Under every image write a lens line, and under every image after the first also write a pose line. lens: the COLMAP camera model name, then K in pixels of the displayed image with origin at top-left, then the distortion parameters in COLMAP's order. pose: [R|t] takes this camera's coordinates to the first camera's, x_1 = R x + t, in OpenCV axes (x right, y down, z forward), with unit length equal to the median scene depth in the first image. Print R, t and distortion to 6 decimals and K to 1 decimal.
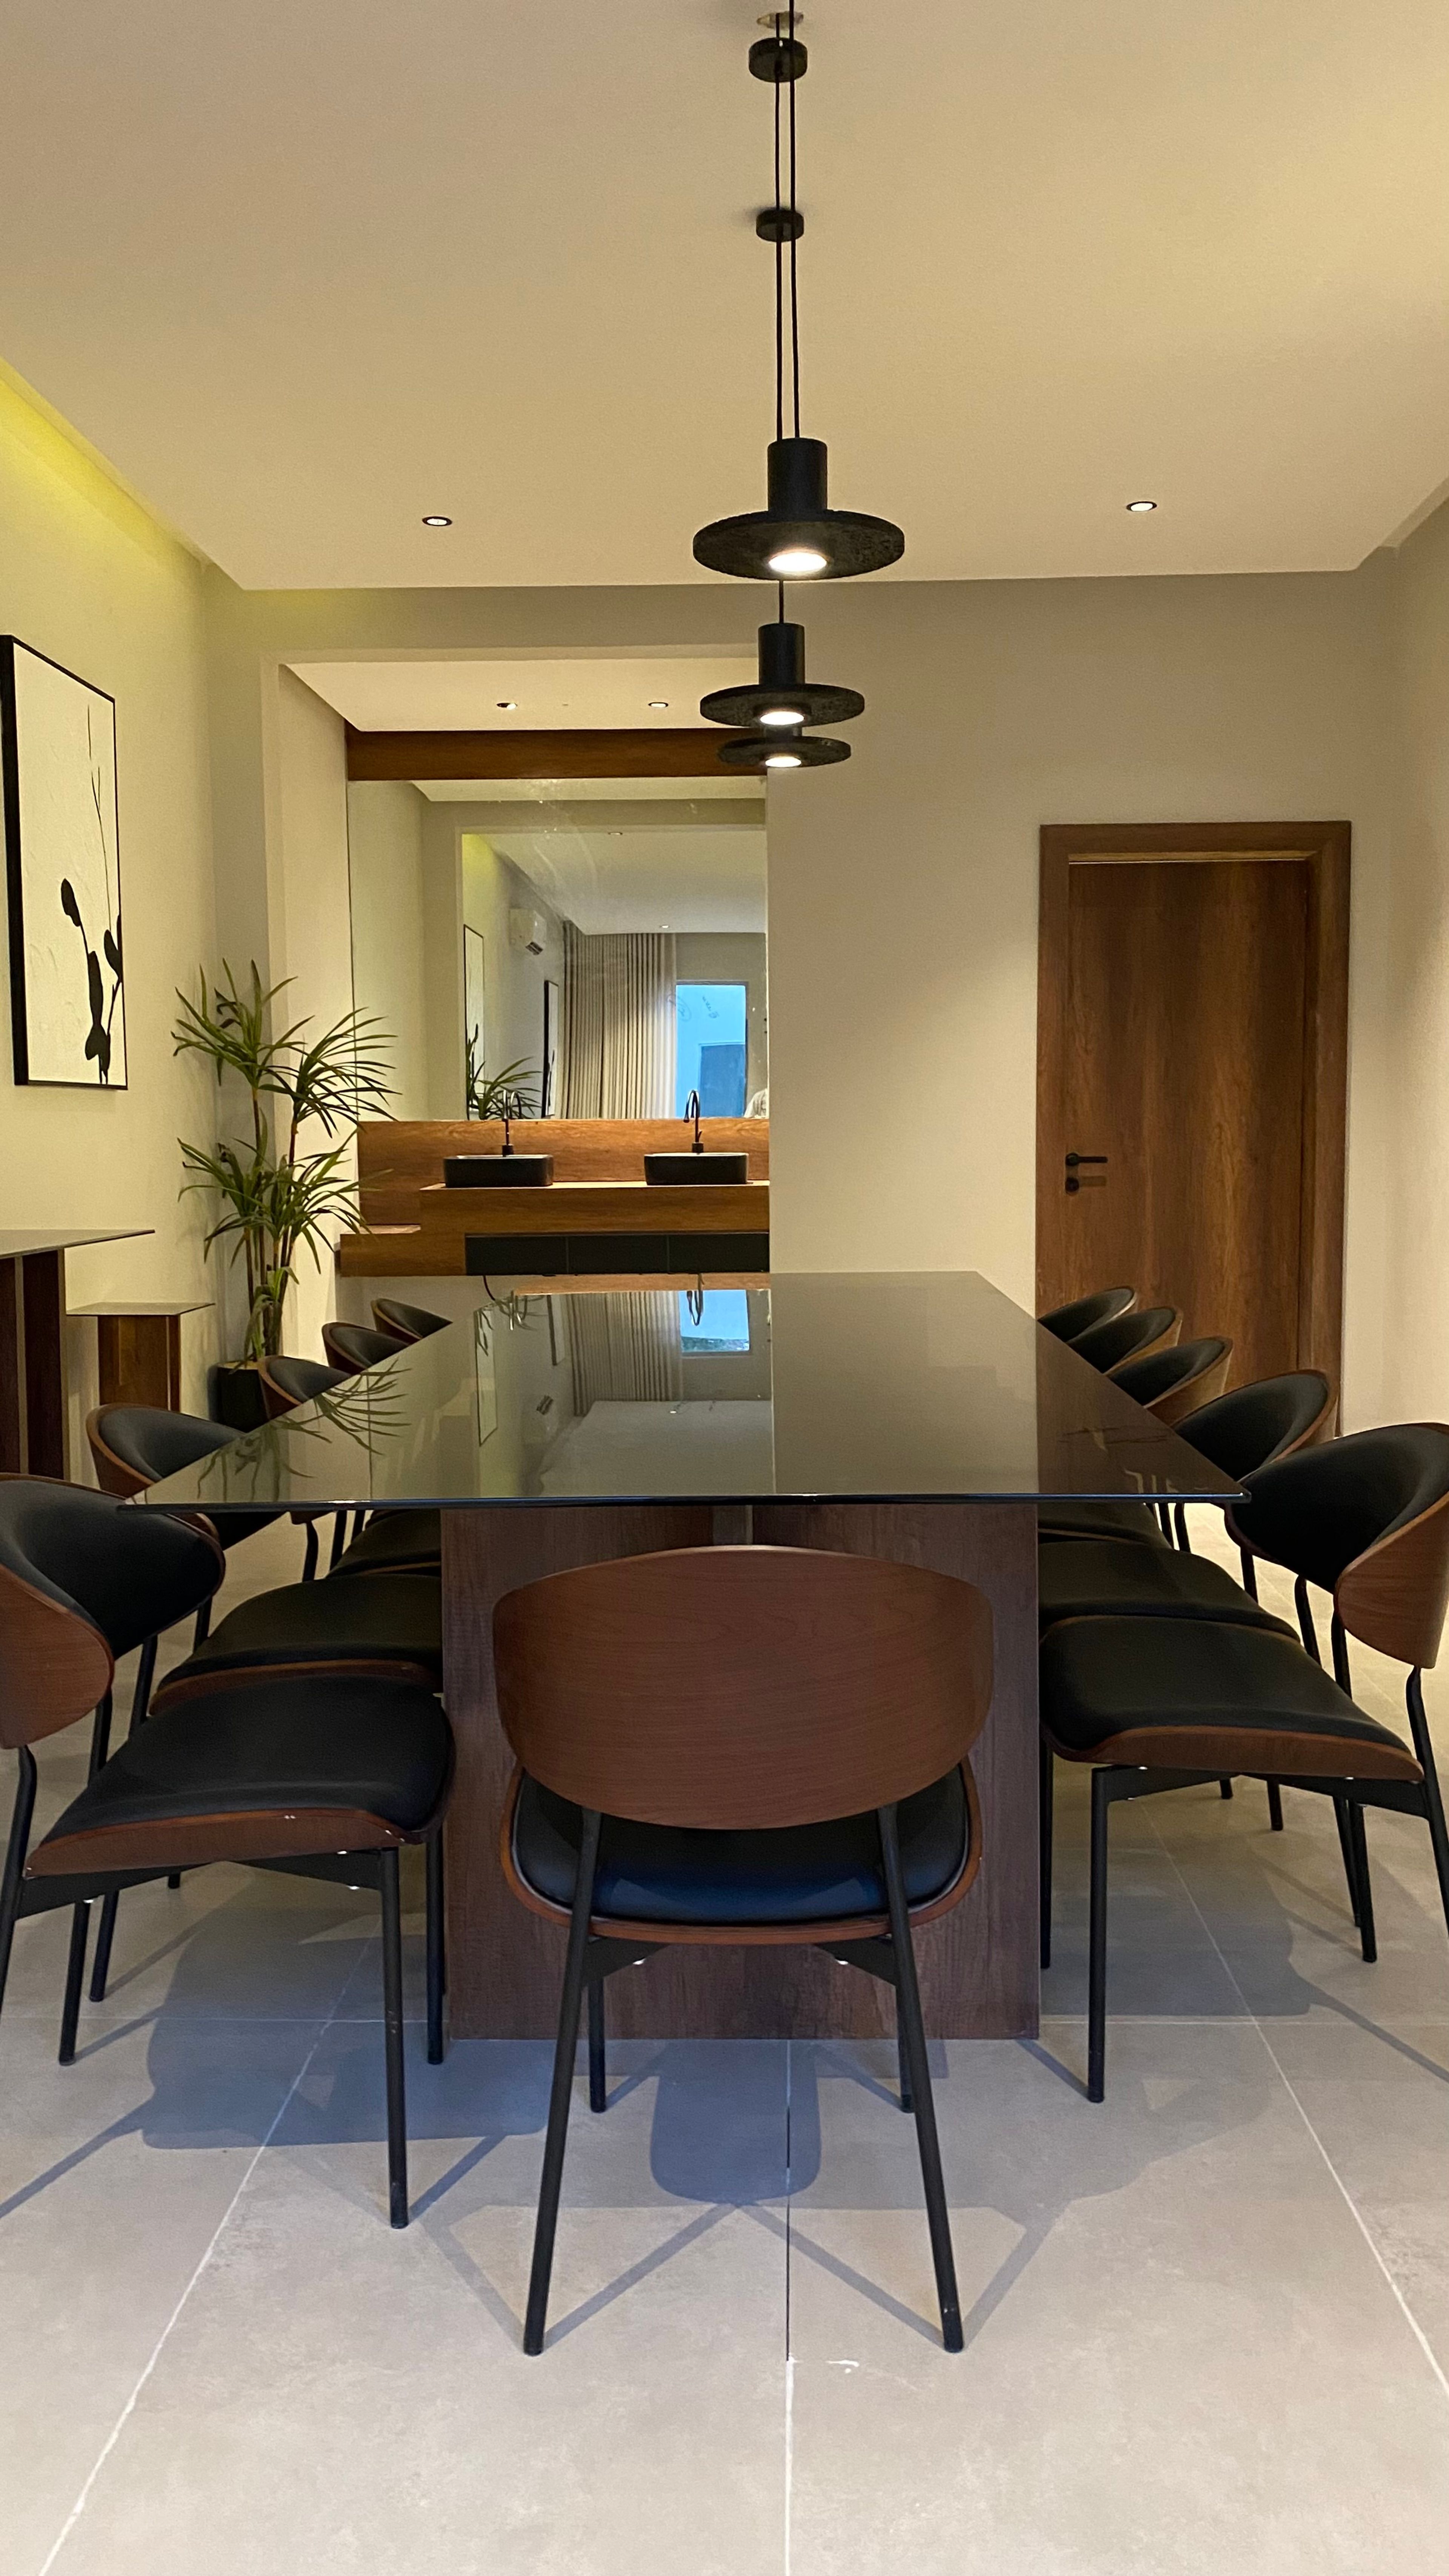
lens RADIAL K [[2056.1, 0, 724.5], [0, 2056.1, 1288.0], [0, 0, 1]] dist [-0.008745, 0.005421]
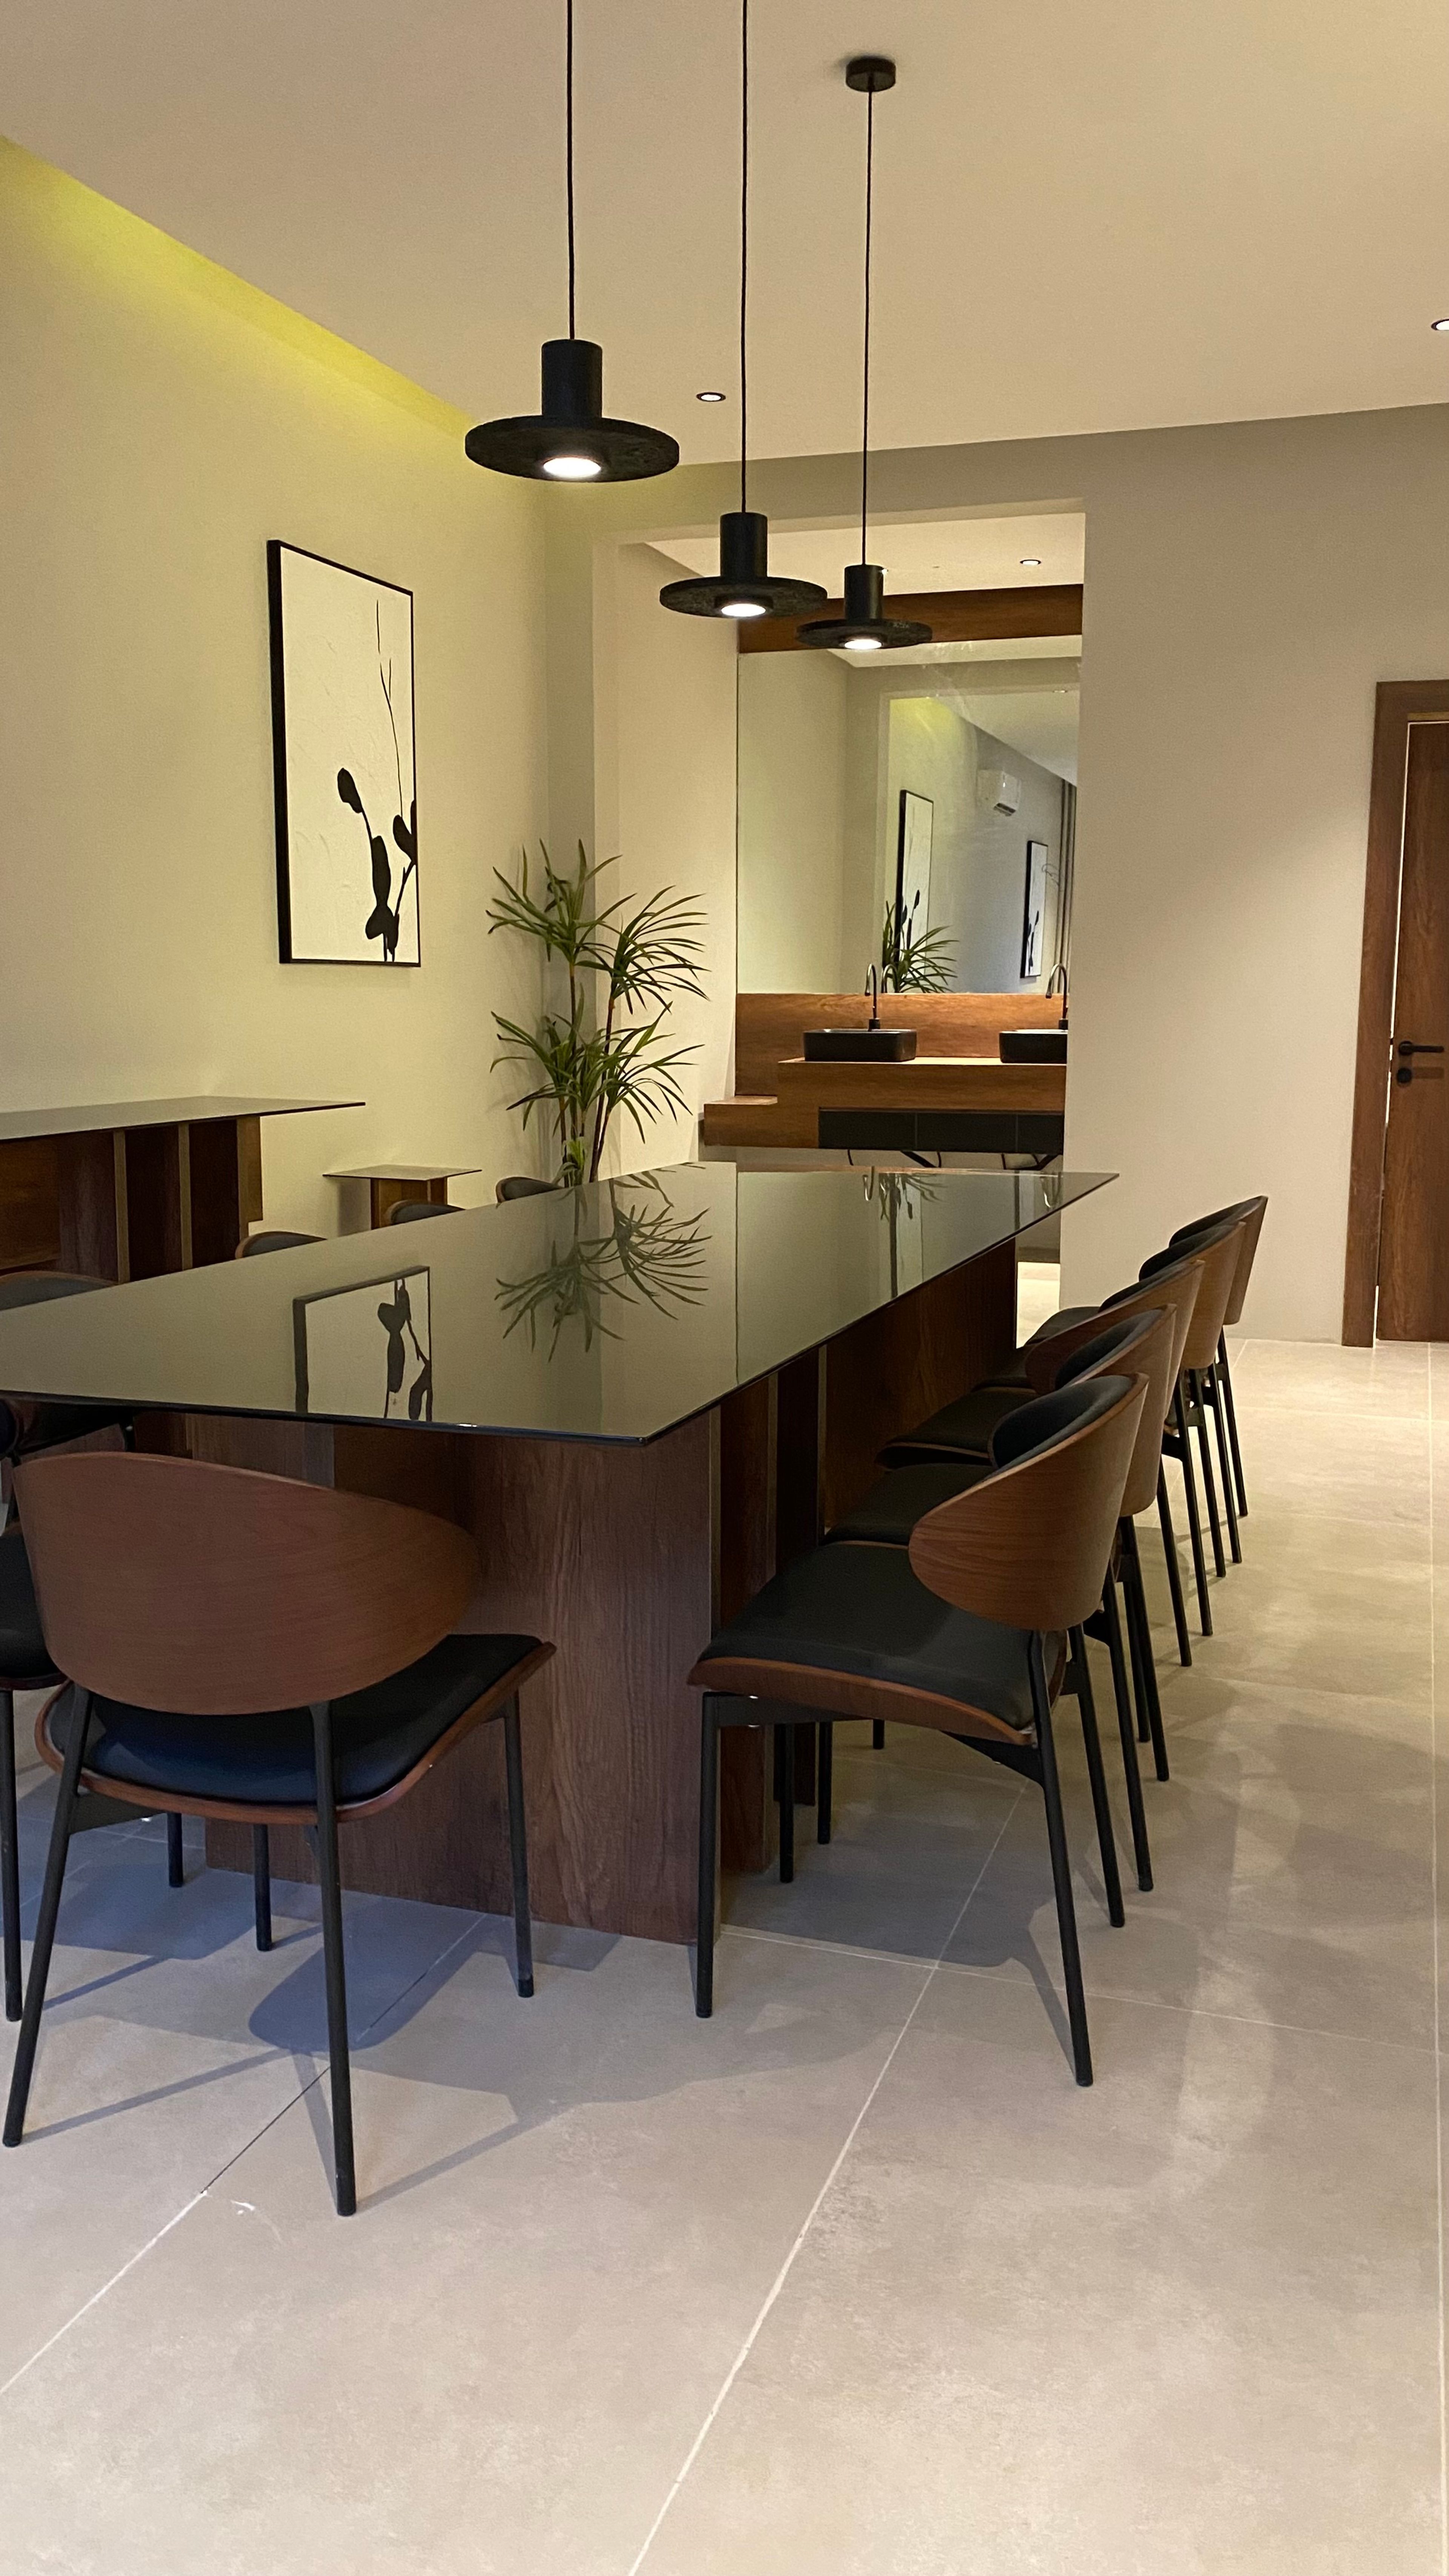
lens RADIAL K [[2049.8, 0, 724.5], [0, 2049.8, 1288.0], [0, 0, 1]] dist [0.042765, -0.084290]
pose [[0.952789, 0.056778, -0.298278, 0.166744], [-0.036051, 0.996566, 0.074543, -0.013670], [0.301486, -0.060270, 0.951564, 0.019568]]
